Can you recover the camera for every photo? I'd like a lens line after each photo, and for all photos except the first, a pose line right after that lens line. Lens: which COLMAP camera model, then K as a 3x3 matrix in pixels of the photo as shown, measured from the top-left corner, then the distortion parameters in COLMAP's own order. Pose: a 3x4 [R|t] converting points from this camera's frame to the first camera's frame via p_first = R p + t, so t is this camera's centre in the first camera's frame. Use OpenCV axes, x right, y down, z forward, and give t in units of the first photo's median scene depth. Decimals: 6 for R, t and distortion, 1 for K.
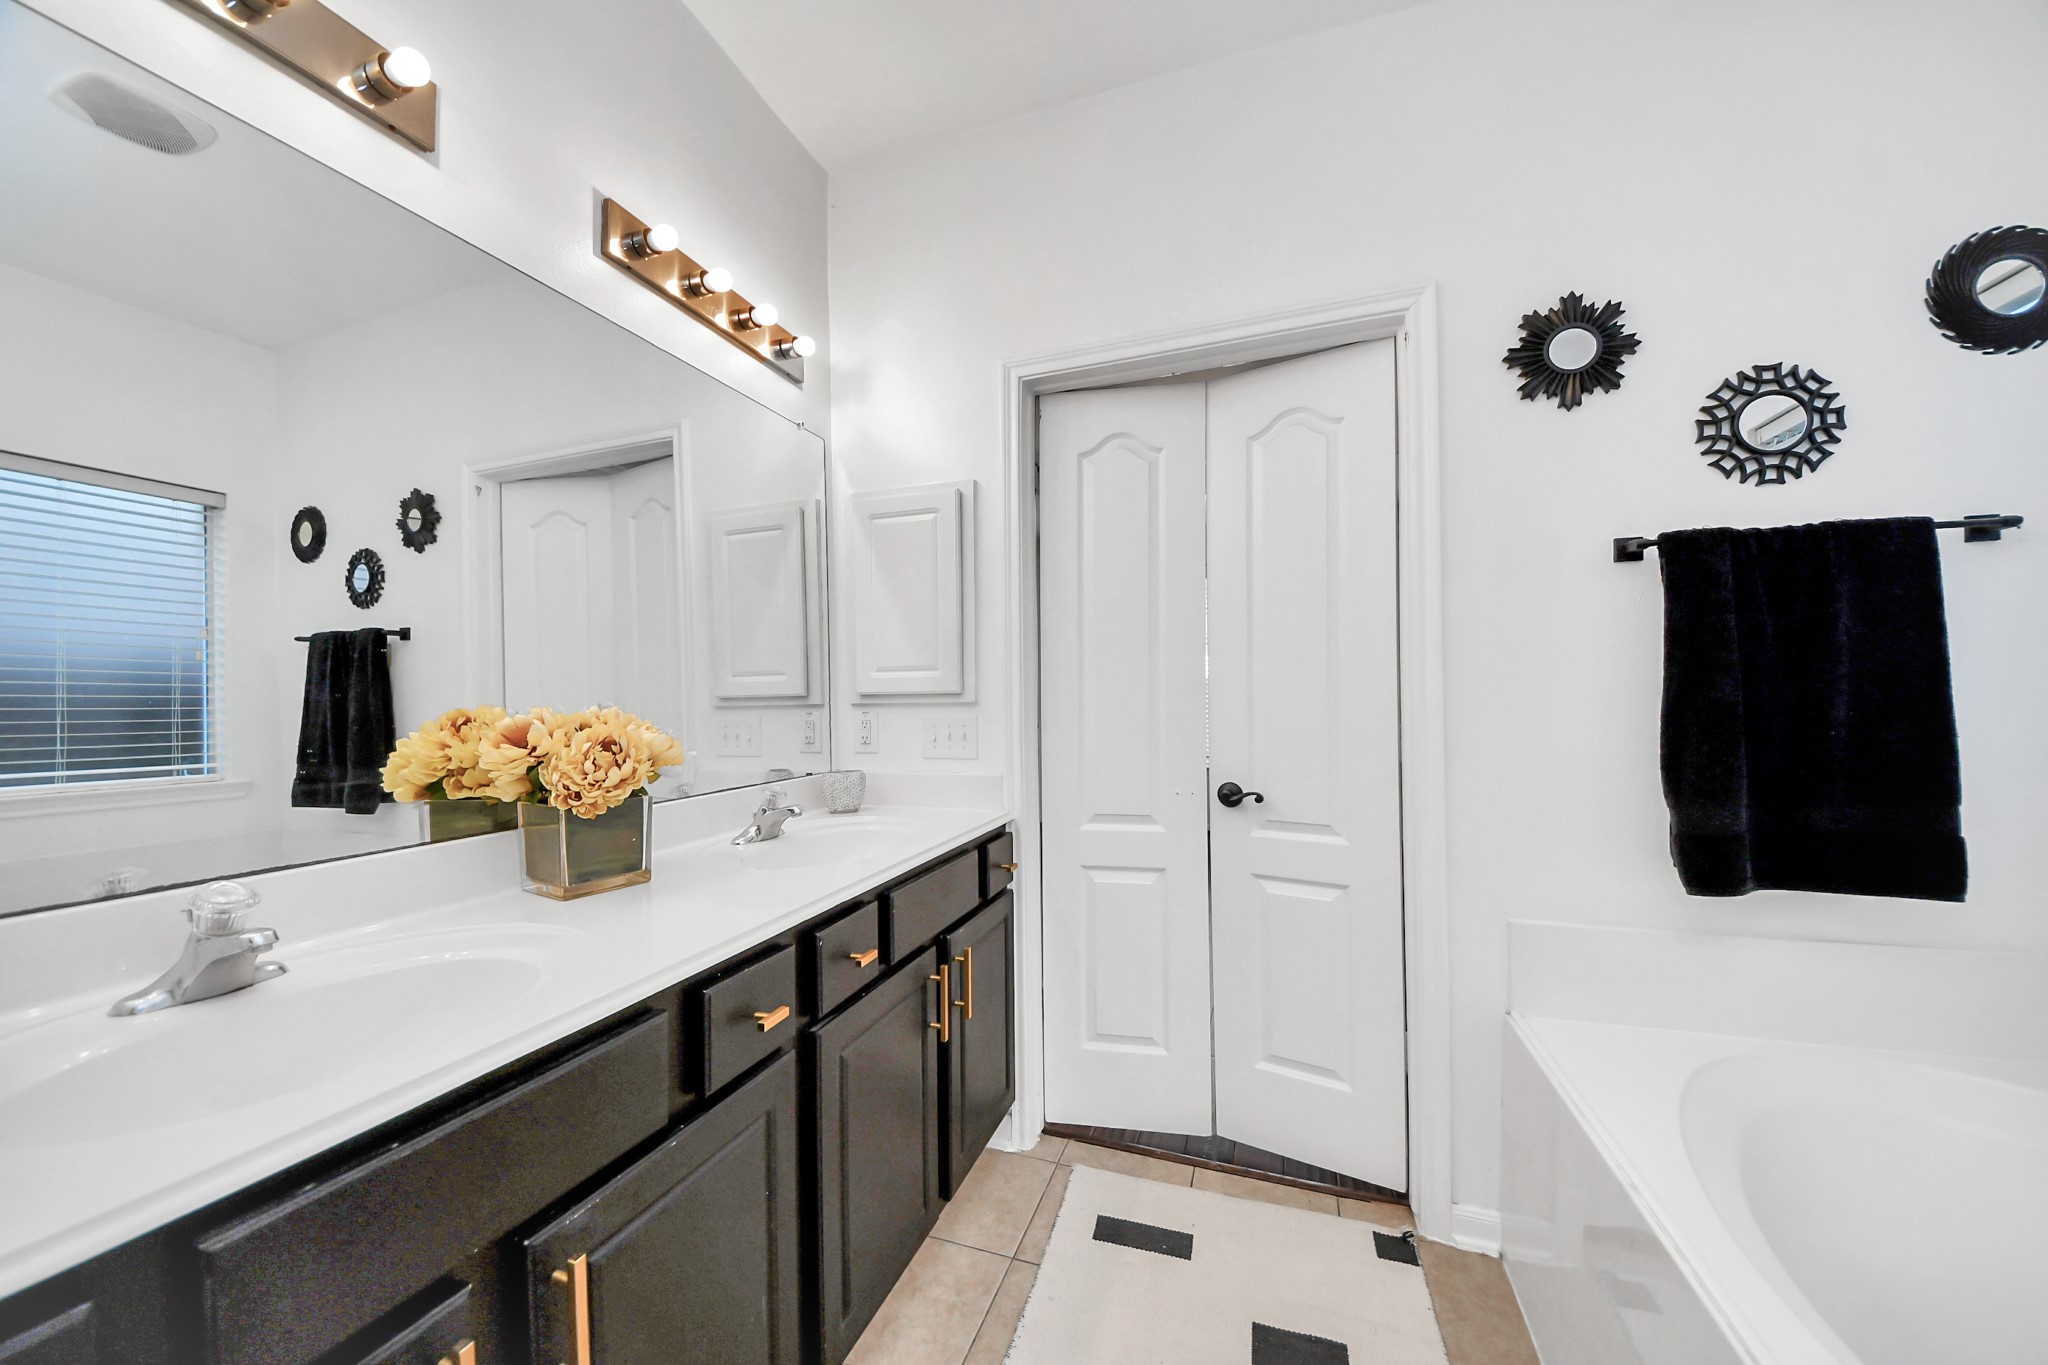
lens RADIAL K [[725.8, 0, 1016.6], [0, 725.8, 696.5], [0, 0, 1]] dist [0.040734, -0.025470]
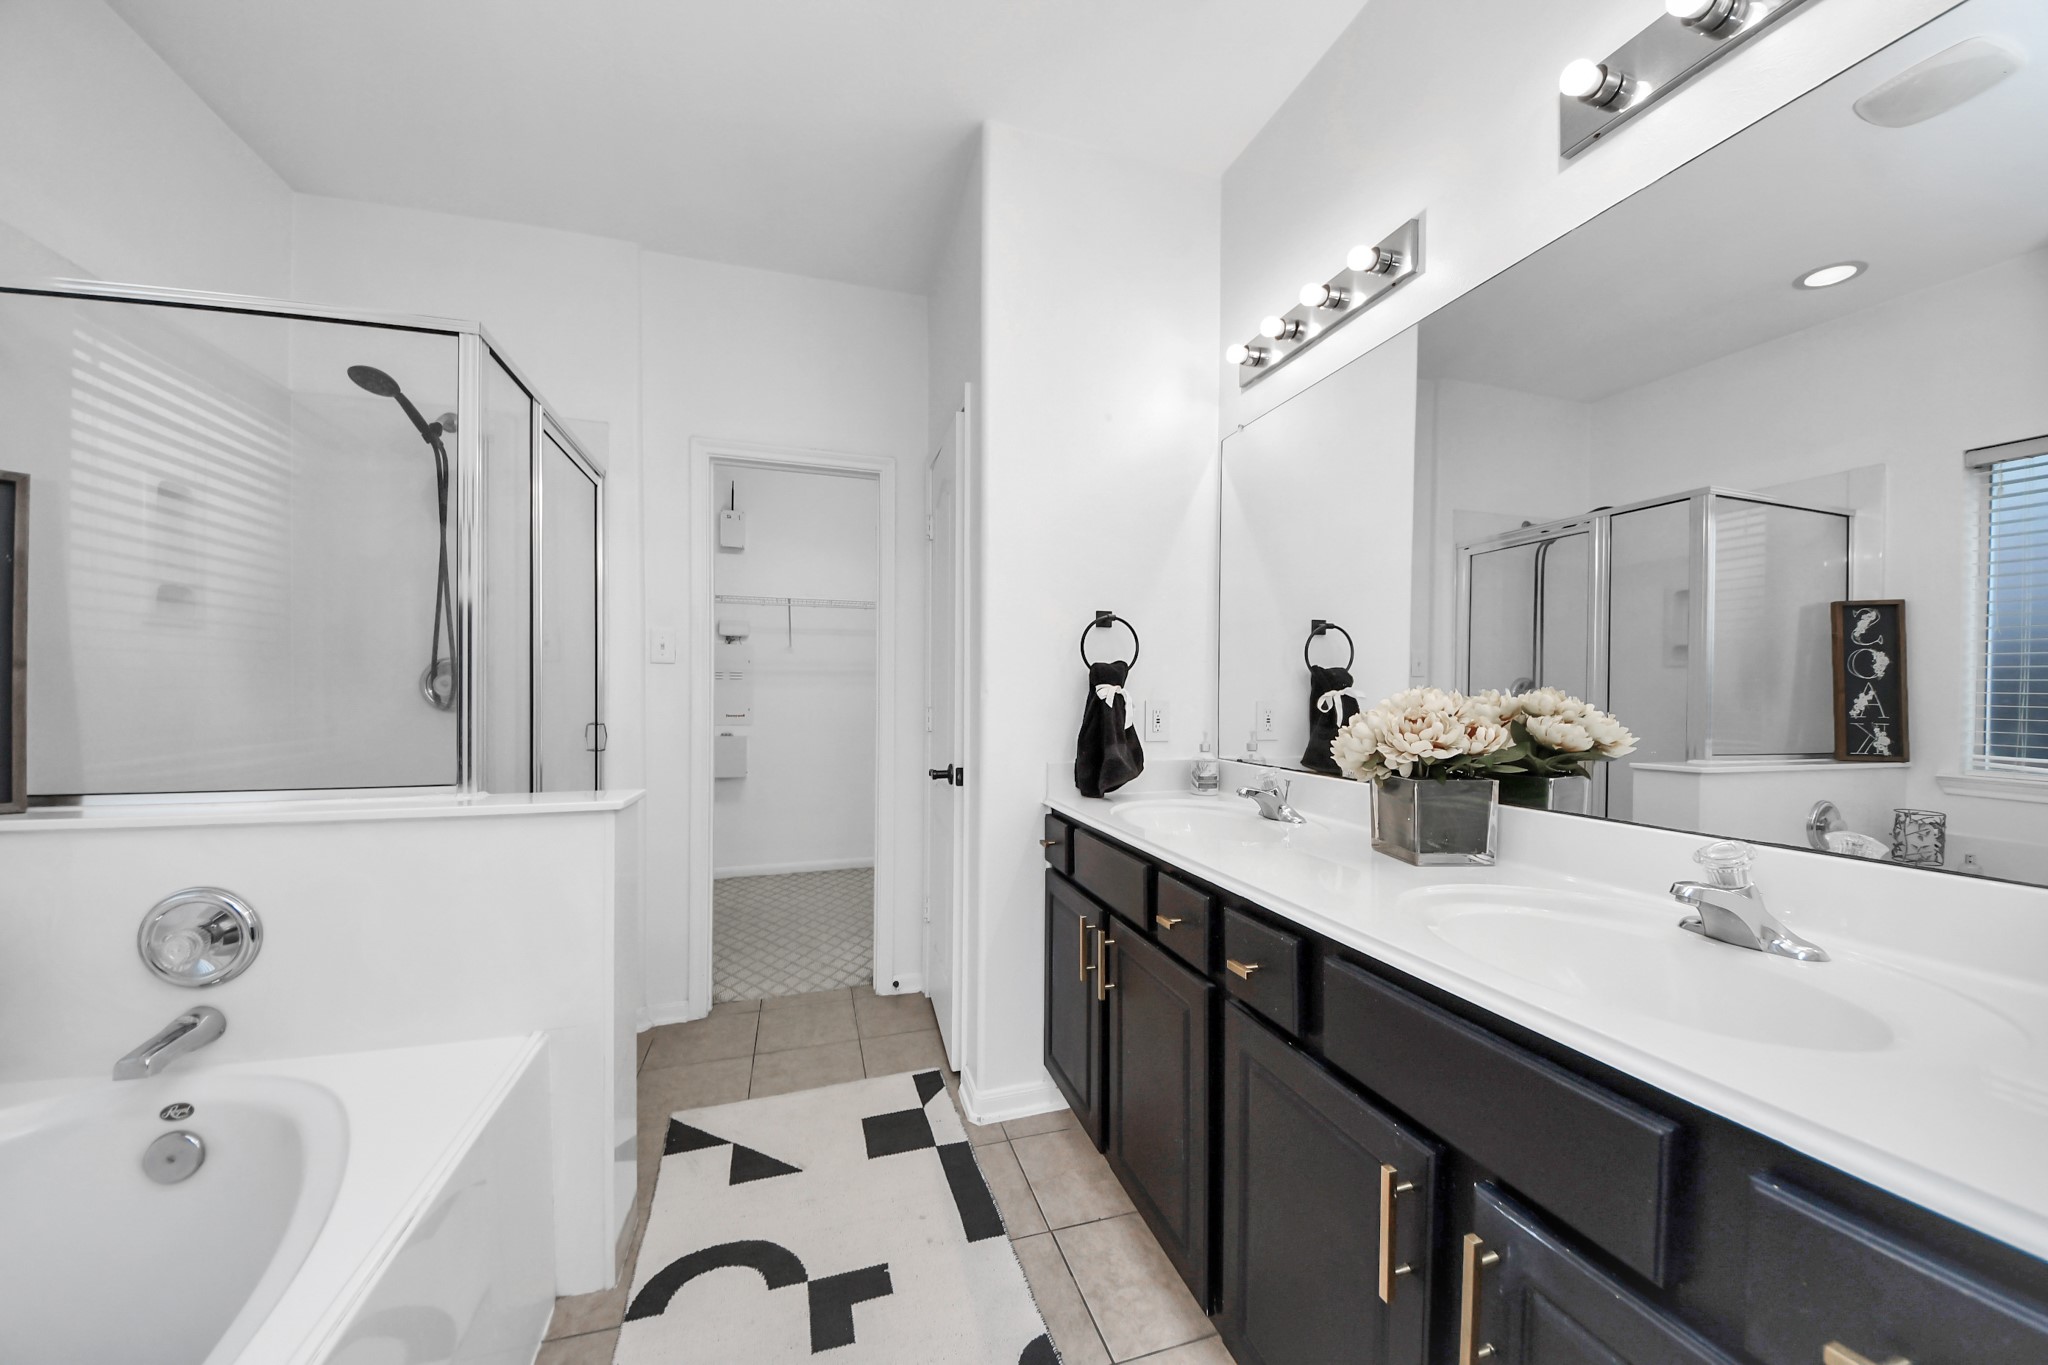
lens RADIAL K [[725.8, 0, 1016.6], [0, 725.8, 696.5], [0, 0, 1]] dist [0.040734, -0.025470]
pose [[-0.807644, 0.010637, -0.589575, 0.534158], [0.003631, 0.999908, 0.013066, 0.007203], [0.589660, 0.008412, -0.807608, 1.520419]]
